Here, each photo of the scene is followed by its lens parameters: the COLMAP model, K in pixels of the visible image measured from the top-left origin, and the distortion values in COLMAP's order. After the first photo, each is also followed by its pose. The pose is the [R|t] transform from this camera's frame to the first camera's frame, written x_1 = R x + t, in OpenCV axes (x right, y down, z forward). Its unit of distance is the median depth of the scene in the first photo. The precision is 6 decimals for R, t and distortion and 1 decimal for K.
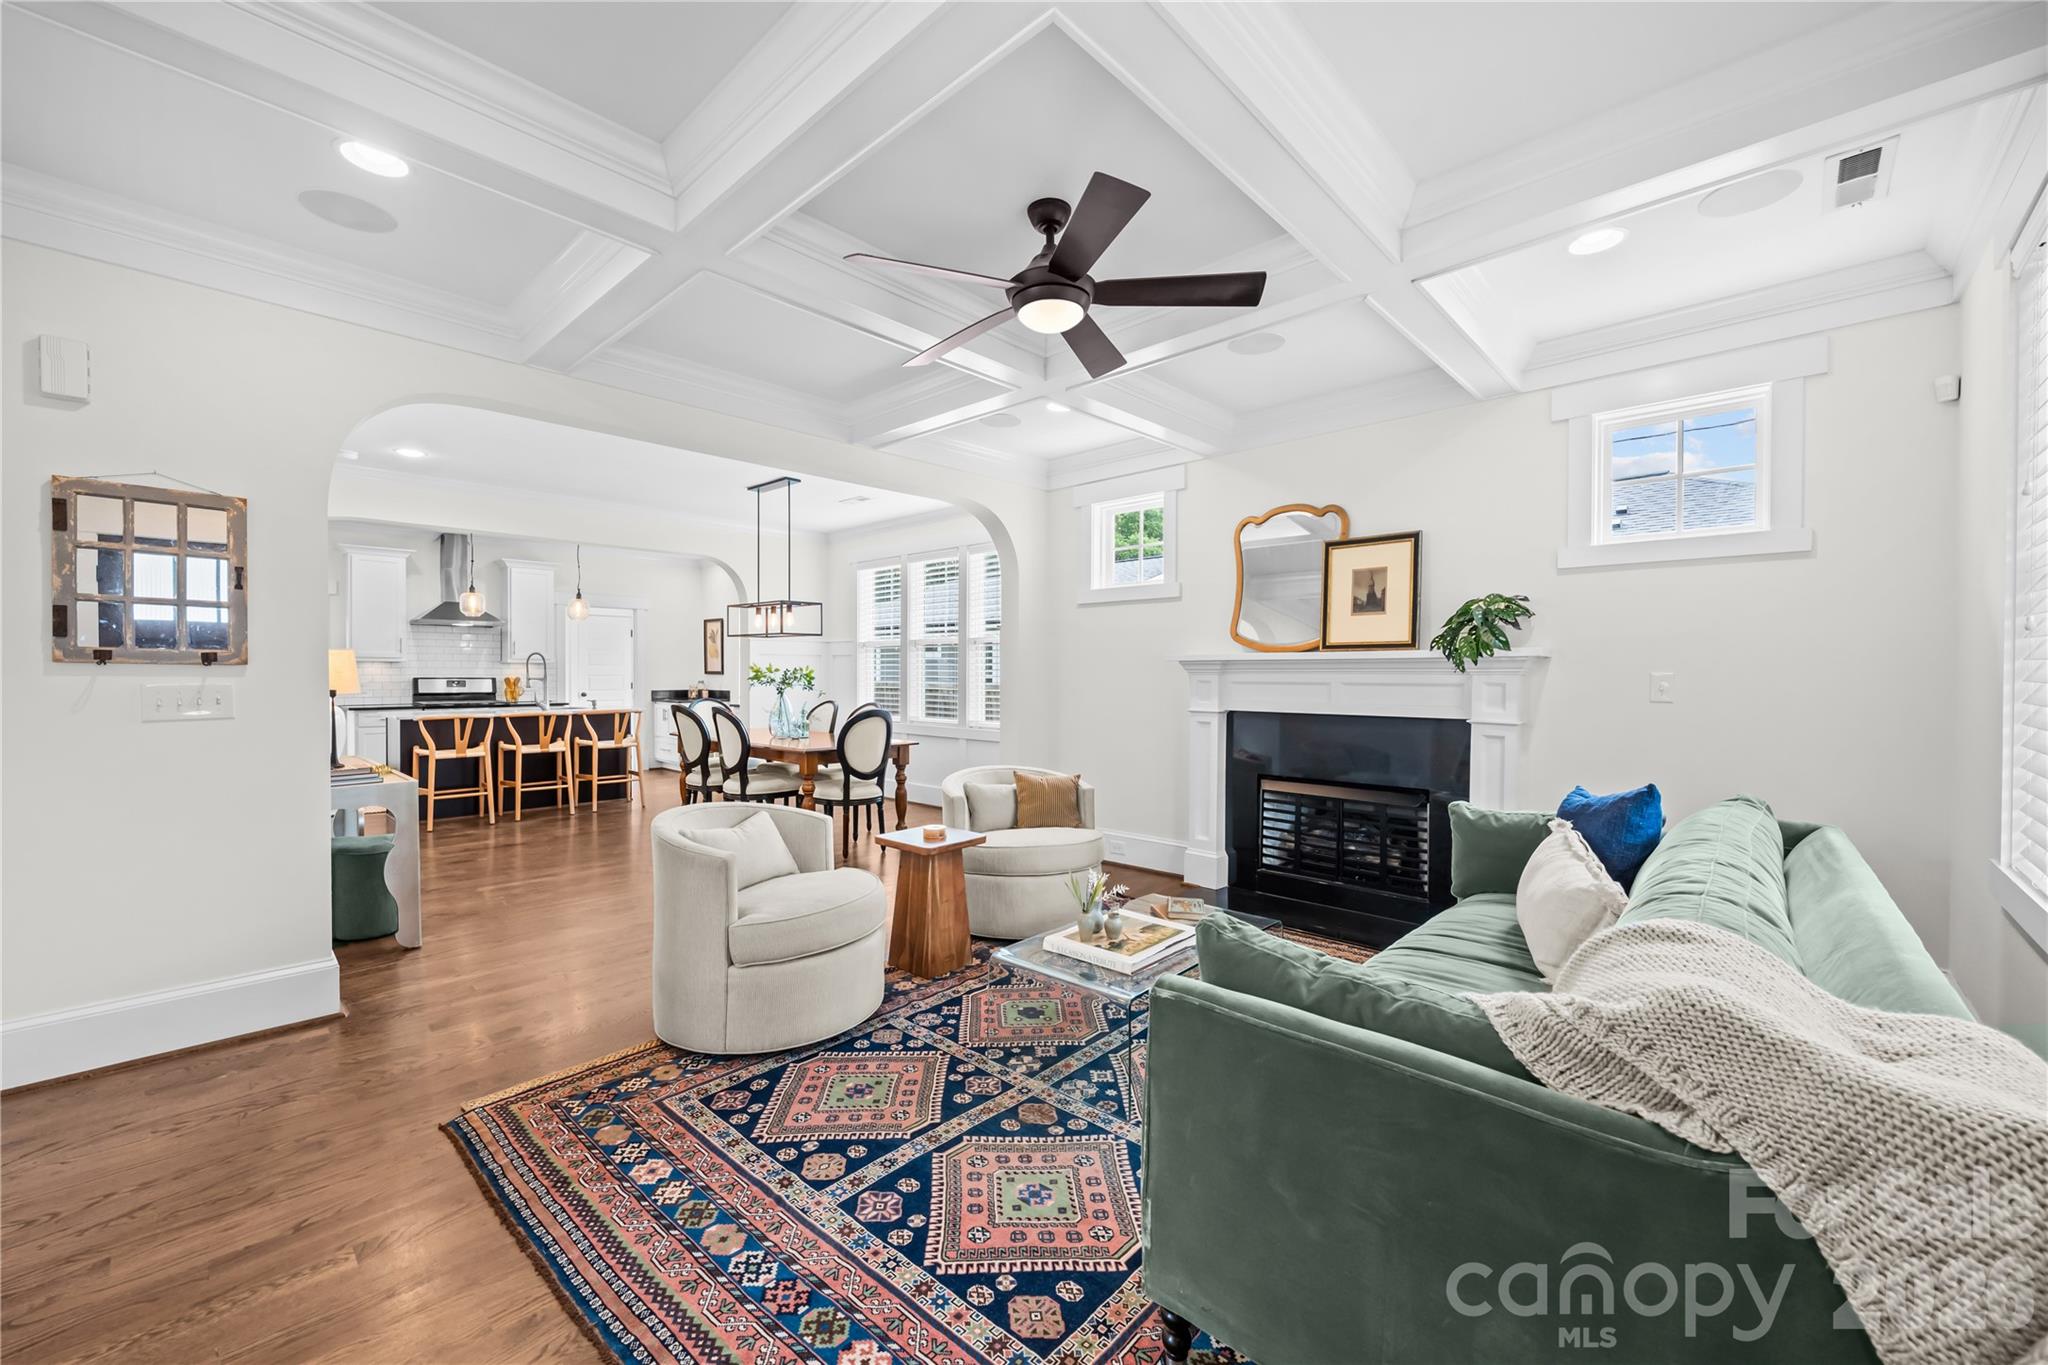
lens RADIAL K [[820.5, 0, 1038.7], [0, 820.5, 680.8], [0, 0, 1]] dist [-0.004874, 0.000848]
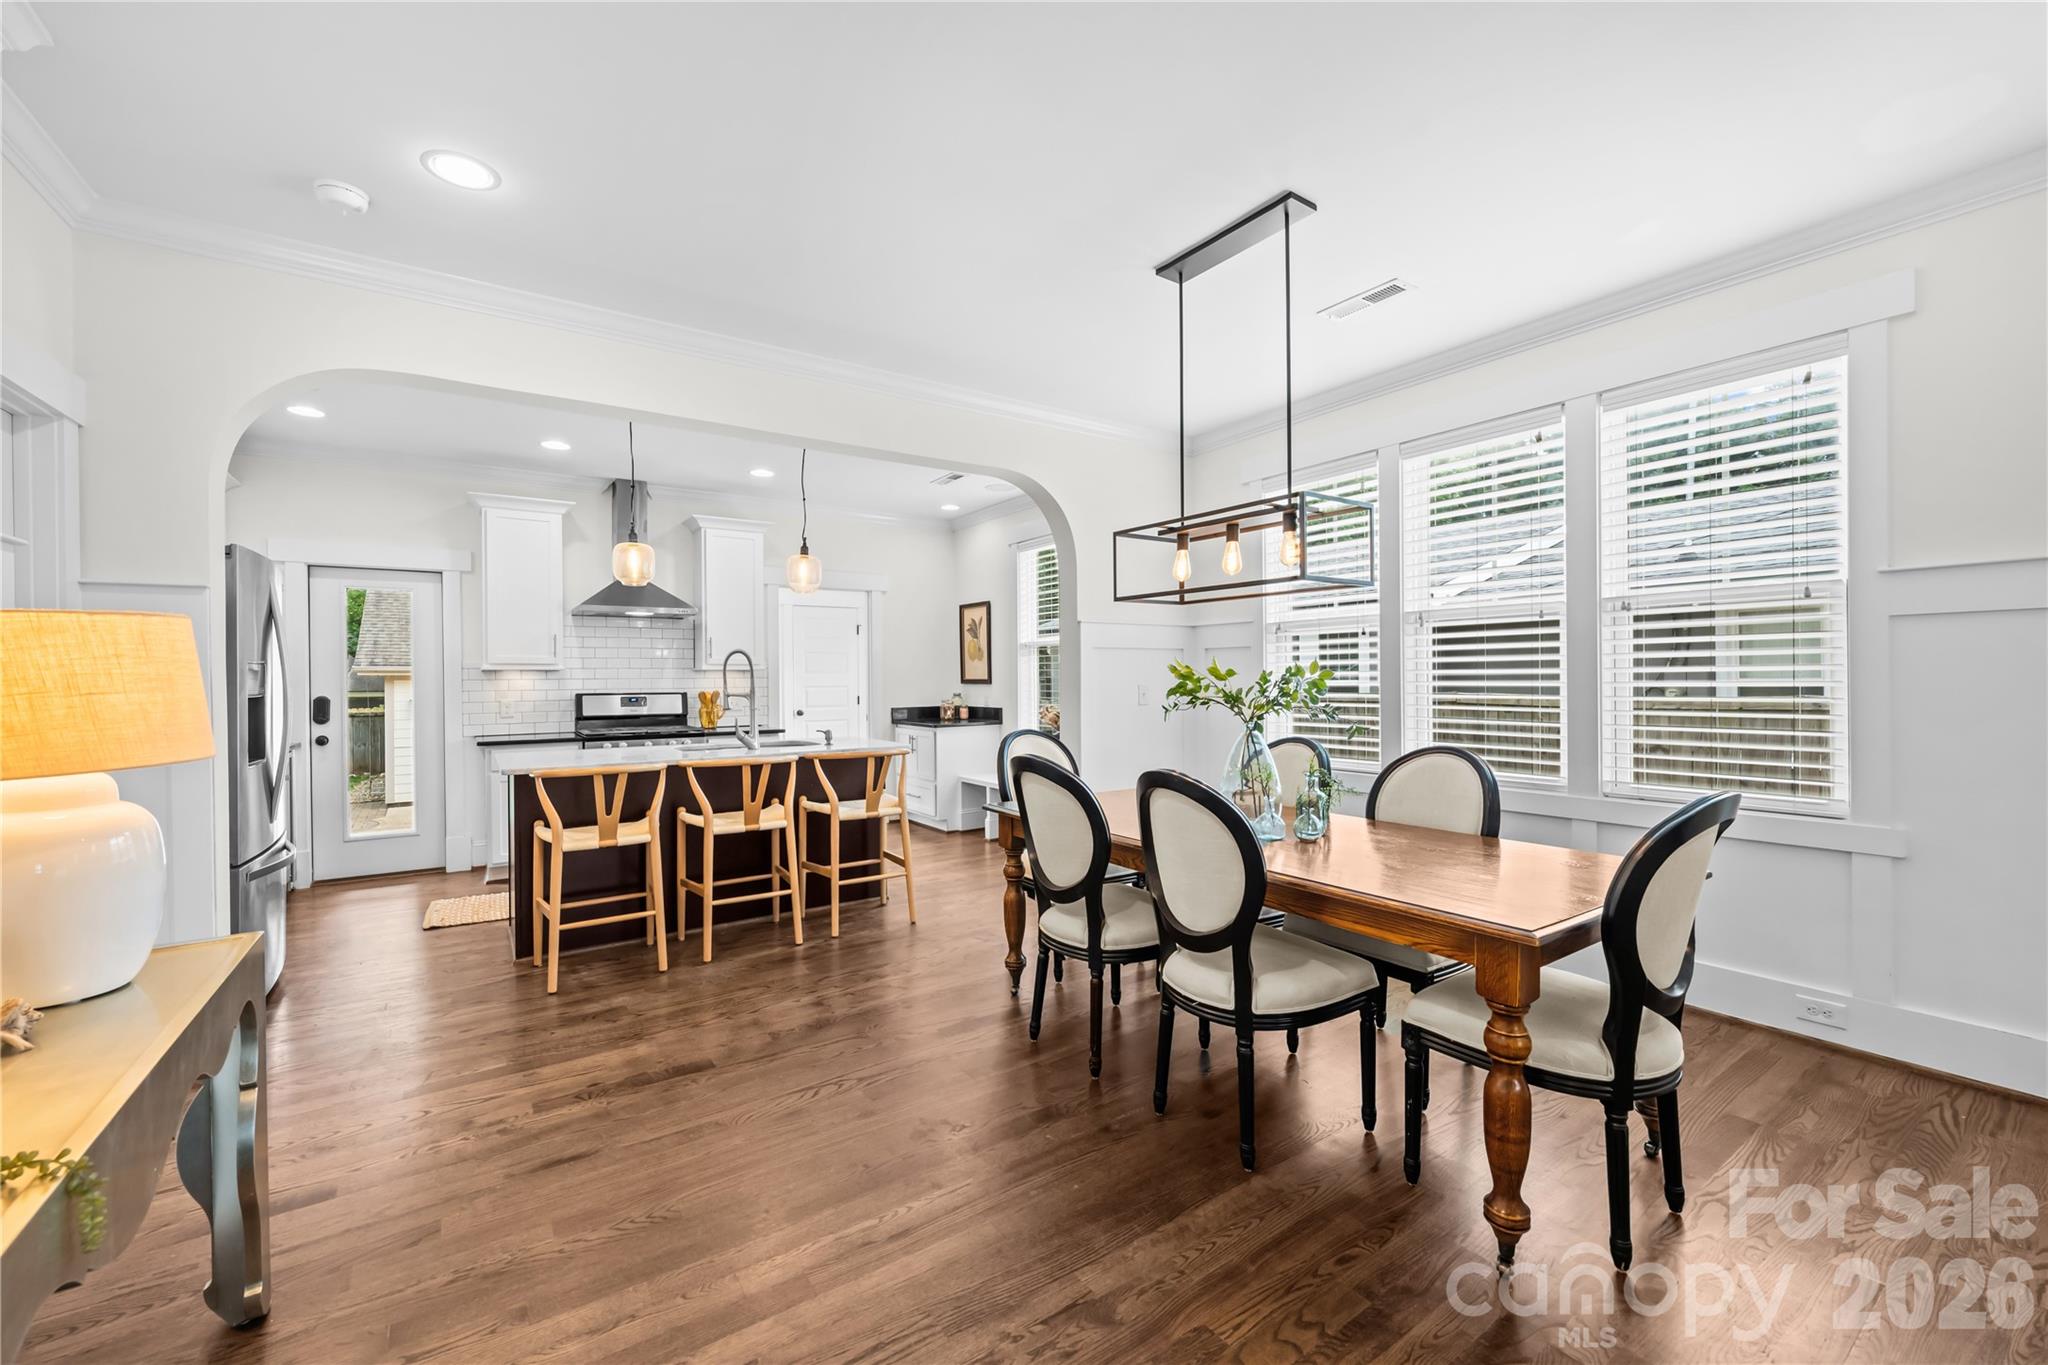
lens RADIAL K [[820.5, 0, 1031.8], [0, 820.5, 681.2], [0, 0, 1]] dist [-0.004874, 0.000848]
pose [[0.977022, -0.011186, -0.212843, -0.287794], [0.009321, 0.999909, -0.009765, -0.004647], [0.212933, 0.007556, 0.977038, 0.478603]]
